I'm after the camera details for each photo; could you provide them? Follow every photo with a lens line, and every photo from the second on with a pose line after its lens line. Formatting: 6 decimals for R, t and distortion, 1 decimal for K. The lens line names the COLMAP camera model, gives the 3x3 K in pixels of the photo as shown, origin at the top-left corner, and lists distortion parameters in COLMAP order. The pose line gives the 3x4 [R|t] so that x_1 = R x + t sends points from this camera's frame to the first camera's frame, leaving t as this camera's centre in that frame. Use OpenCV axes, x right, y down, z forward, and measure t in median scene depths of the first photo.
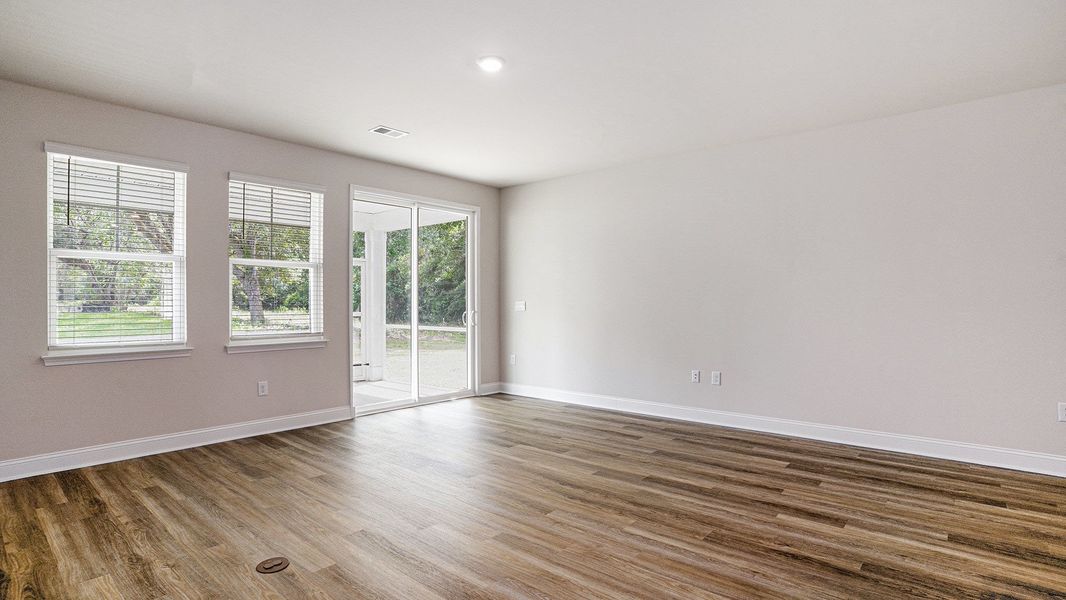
lens RADIAL K [[527.3, 0, 533.4], [0, 527.3, 300.4], [0, 0, 1]] dist [-0.057631, 0.005336]
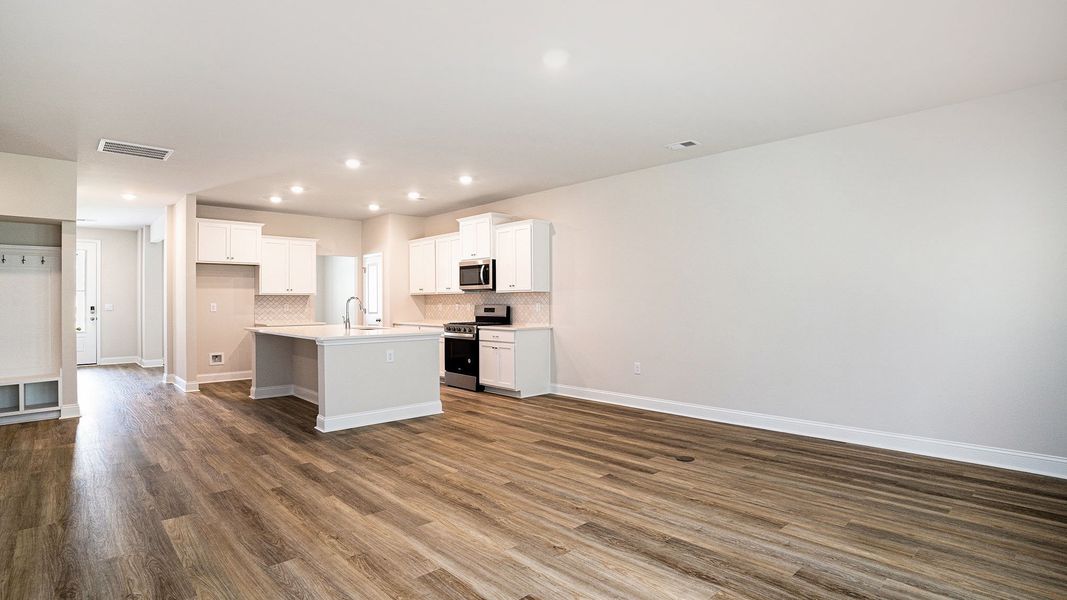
lens RADIAL K [[527.8, 0, 536.6], [0, 527.8, 304.0], [0, 0, 1]] dist [-0.057631, 0.005336]
pose [[-0.995617, 0.005971, 0.093338, -0.145358], [0.006039, 0.999982, 0.000455, 0.005162], [-0.093334, 0.001016, -0.995634, 2.132309]]
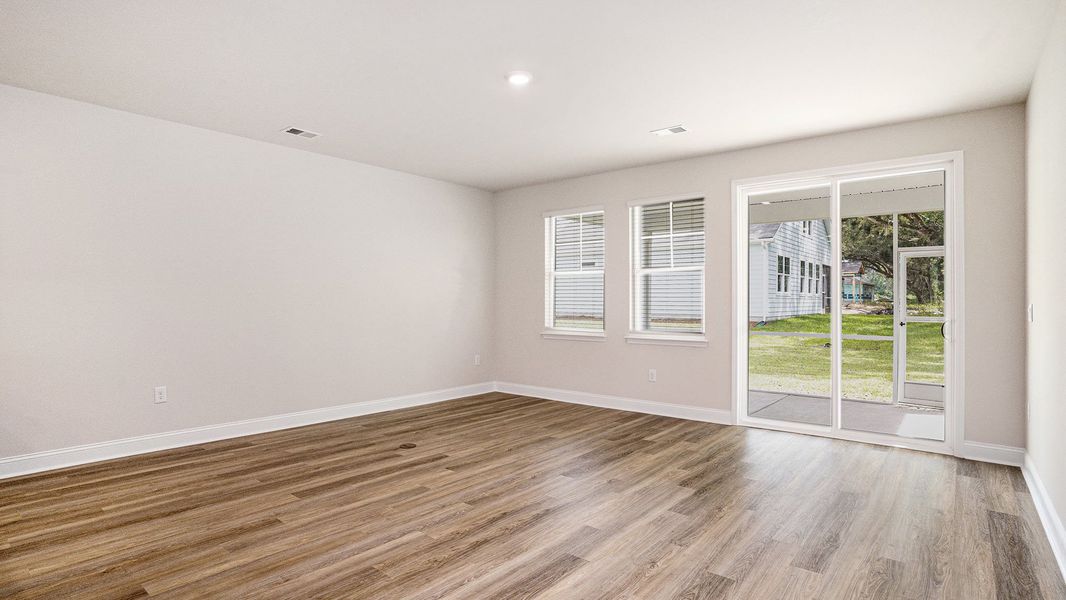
lens RADIAL K [[527.3, 0, 531.6], [0, 527.3, 298.8], [0, 0, 1]] dist [-0.057631, 0.005336]
pose [[0.017775, -0.006783, -0.999819, 1.067984], [-0.001755, 0.999975, -0.006815, 0.001765], [0.999840, 0.001876, 0.017763, 1.091990]]
